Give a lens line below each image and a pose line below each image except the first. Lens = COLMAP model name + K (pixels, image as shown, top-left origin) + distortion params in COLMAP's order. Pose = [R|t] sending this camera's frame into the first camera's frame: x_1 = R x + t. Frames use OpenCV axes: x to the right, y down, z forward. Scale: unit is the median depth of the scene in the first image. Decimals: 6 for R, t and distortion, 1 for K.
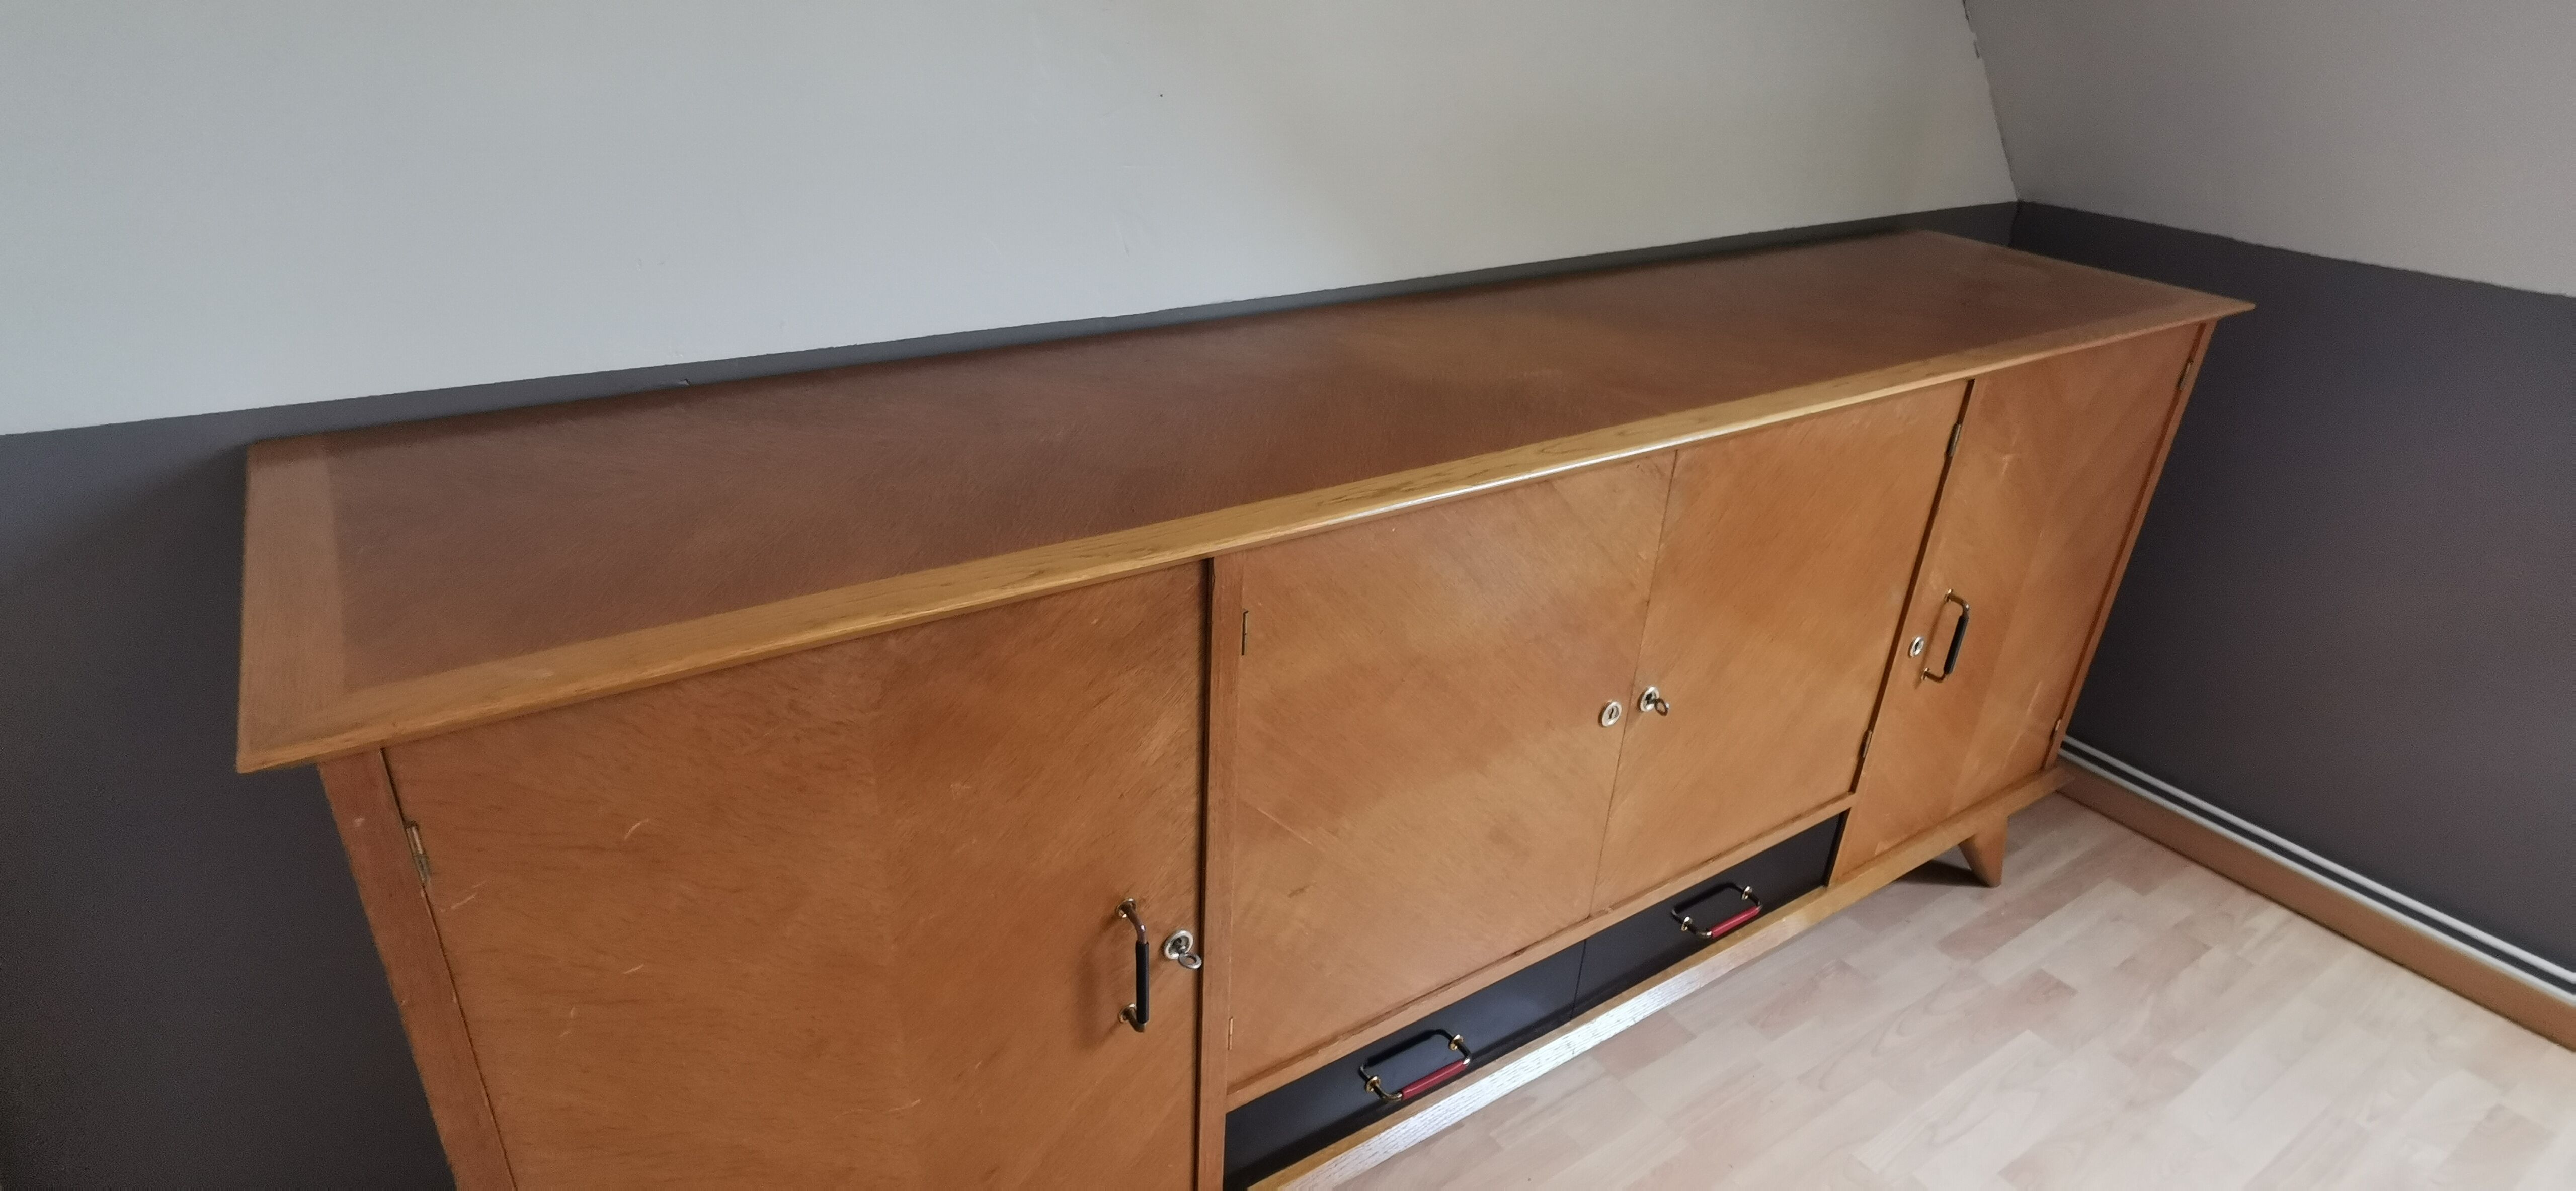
lens RADIAL K [[1312.5, 0, 1259.4], [0, 1312.5, 581.2], [0, 0, 1]] dist [-0.001376, 0.000180]
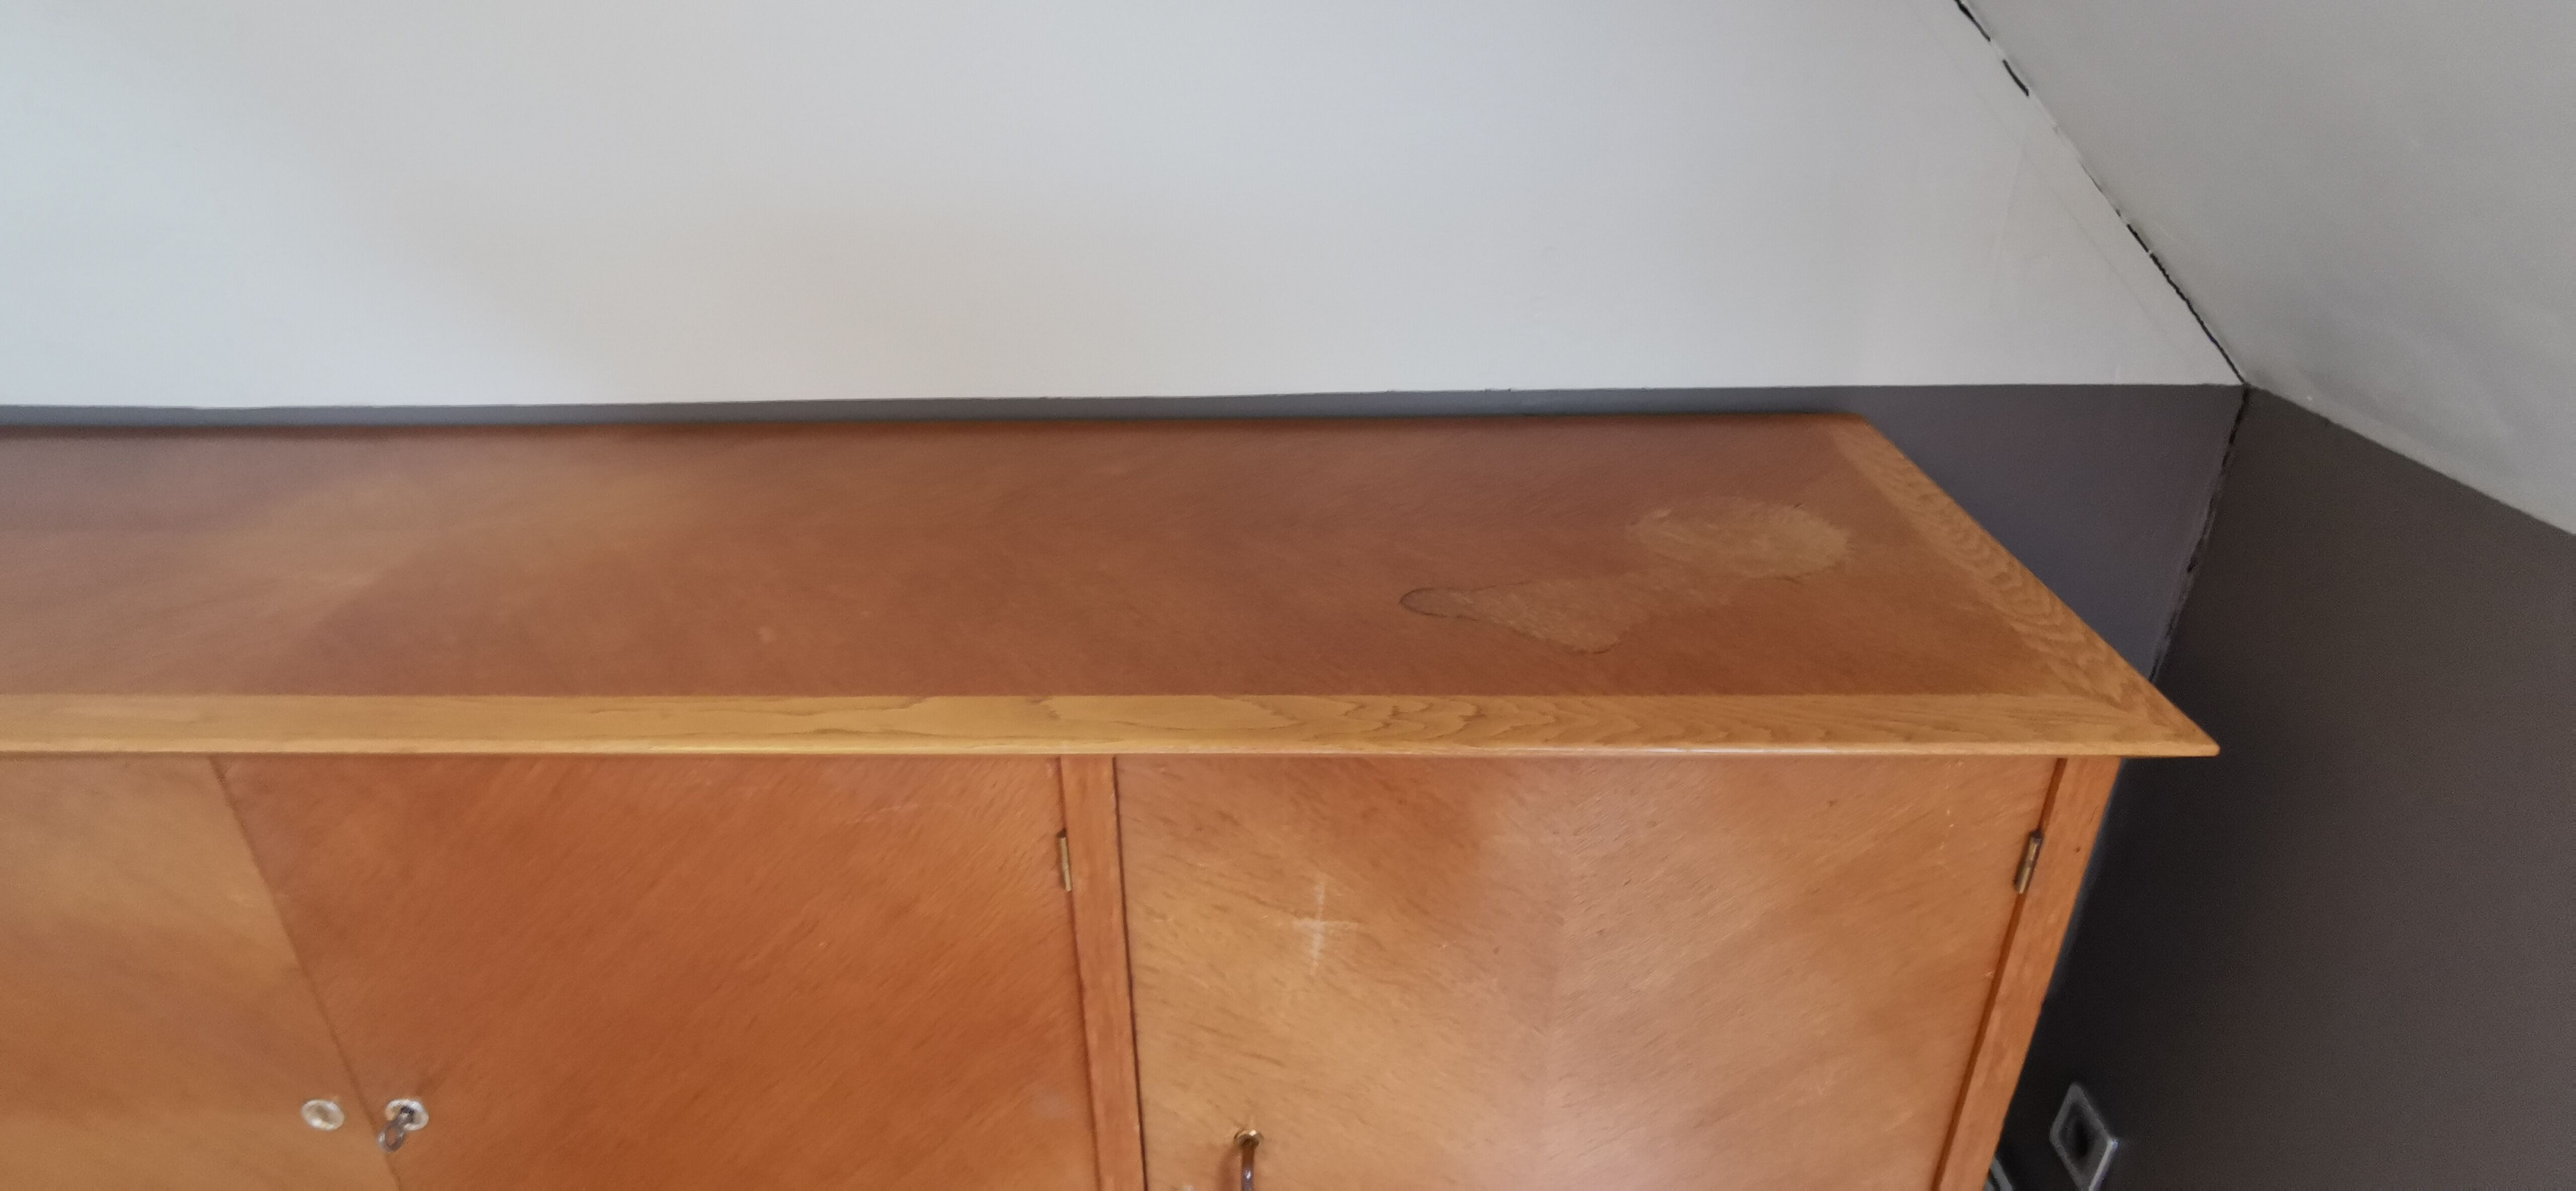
lens RADIAL K [[1312.5, 0, 1259.4], [0, 1312.5, 581.2], [0, 0, 1]] dist [-0.001376, 0.000180]
pose [[0.821242, 0.203424, -0.533086, 0.844444], [-0.207747, 0.976763, 0.052687, -0.257177], [0.531416, 0.067479, 0.844419, 0.614748]]
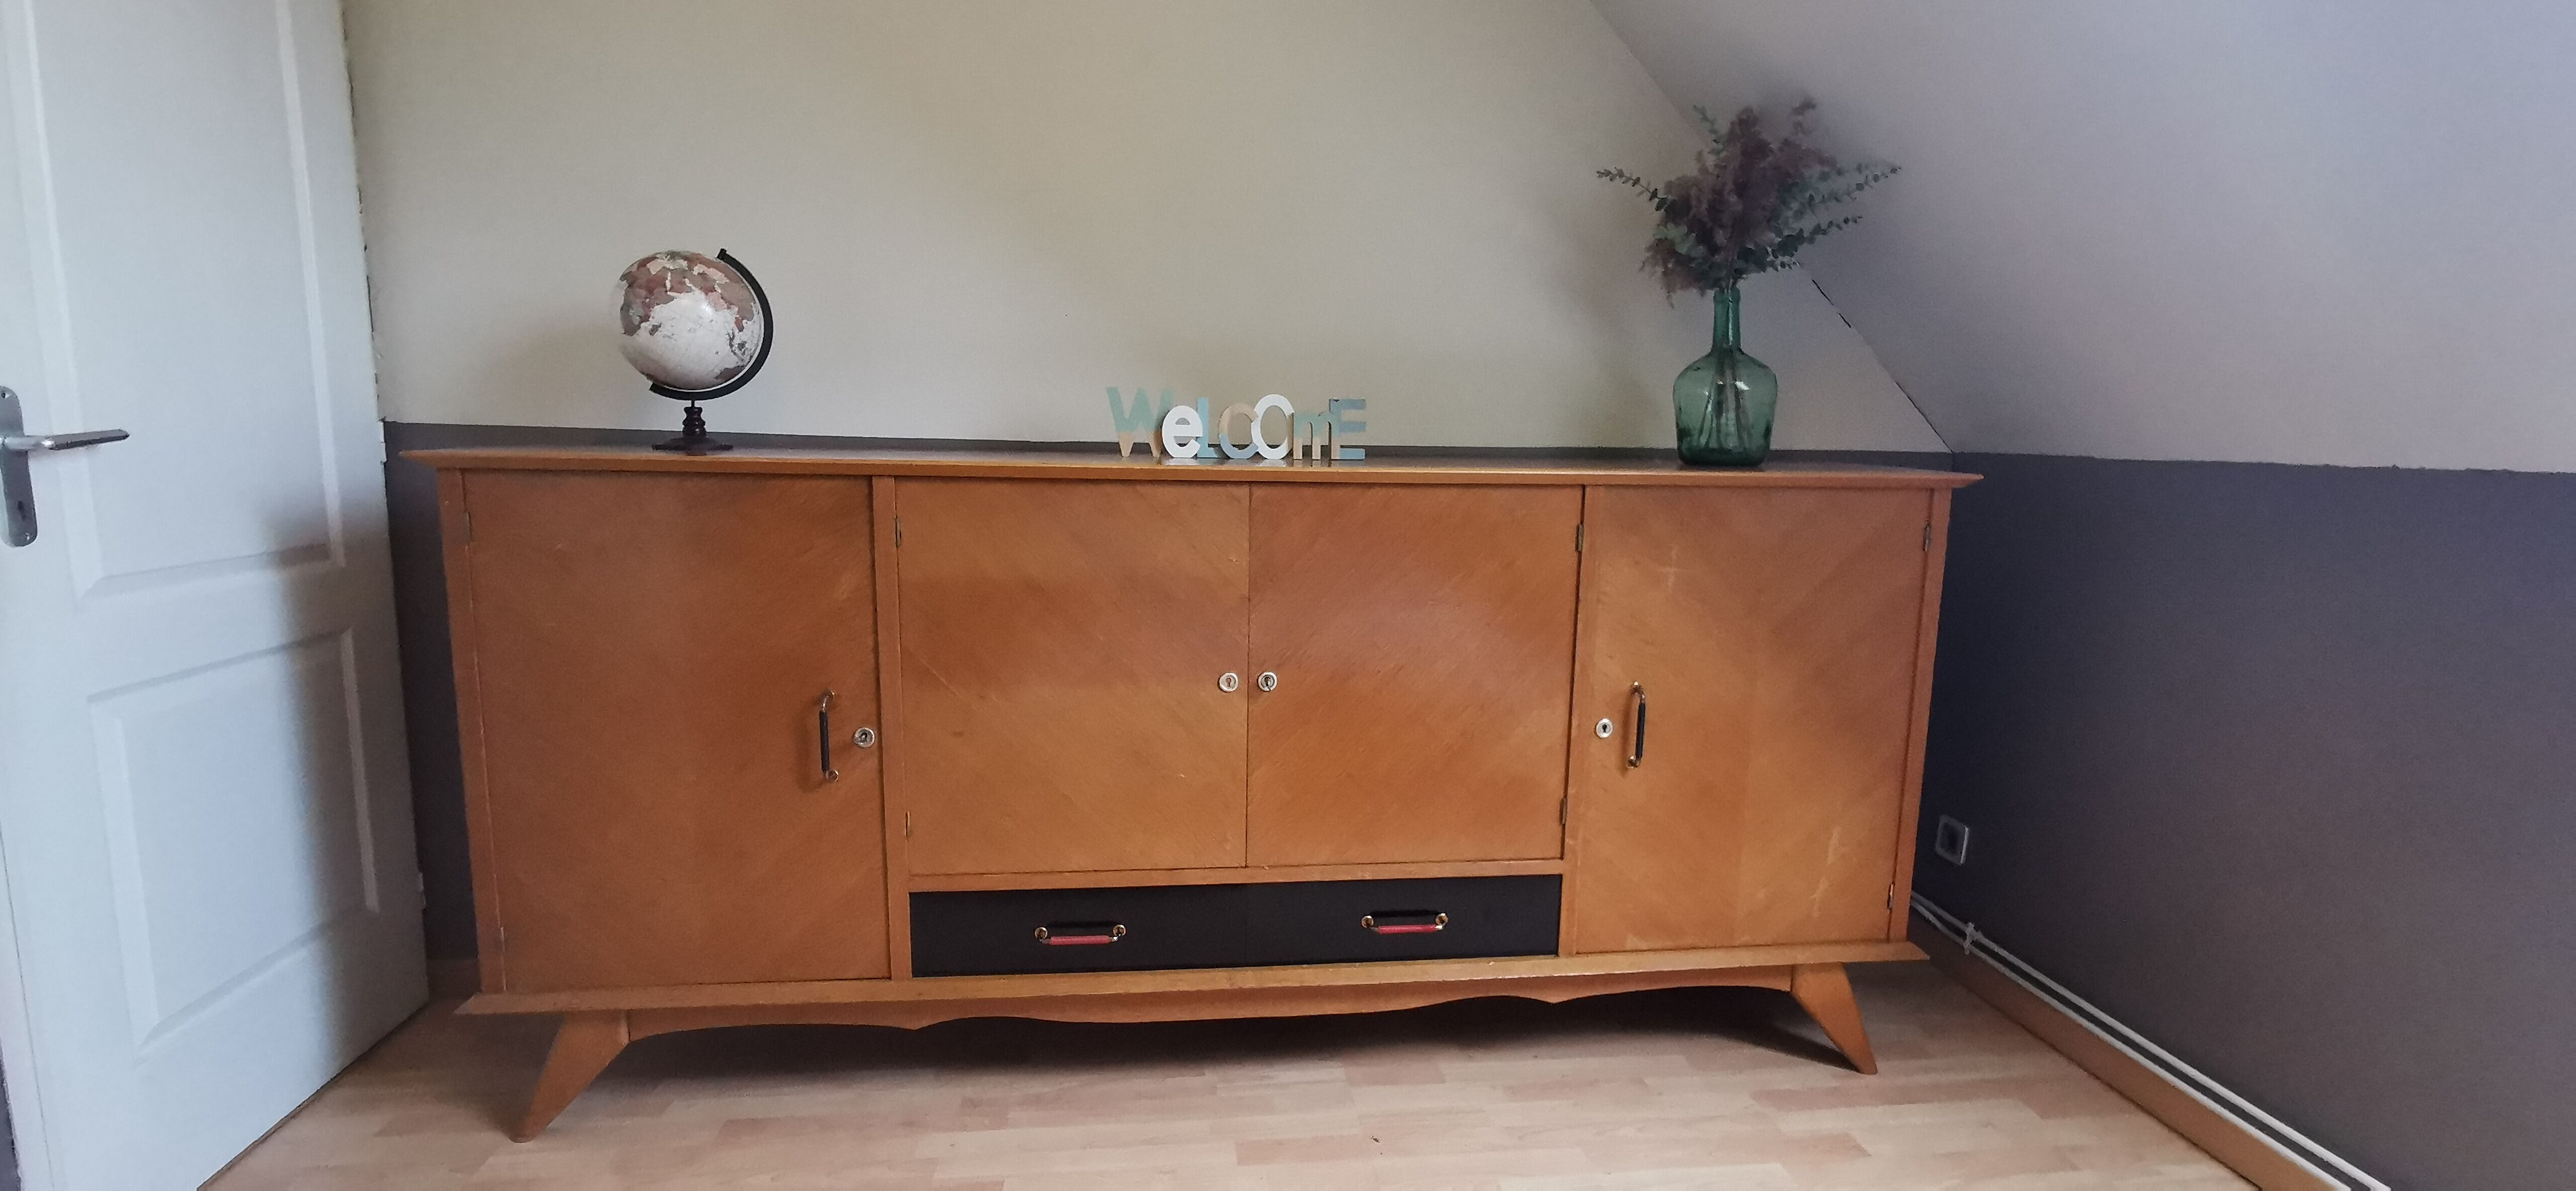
lens RADIAL K [[1154.9, 0, 1271.2], [0, 1154.9, 591.6], [0, 0, 1]] dist [-0.002178, 0.000066]
pose [[0.892675, 0.044373, -0.448510, 0.774249], [-0.183773, 0.944493, -0.272323, 0.304026], [0.411531, 0.325520, 0.851281, -0.058473]]
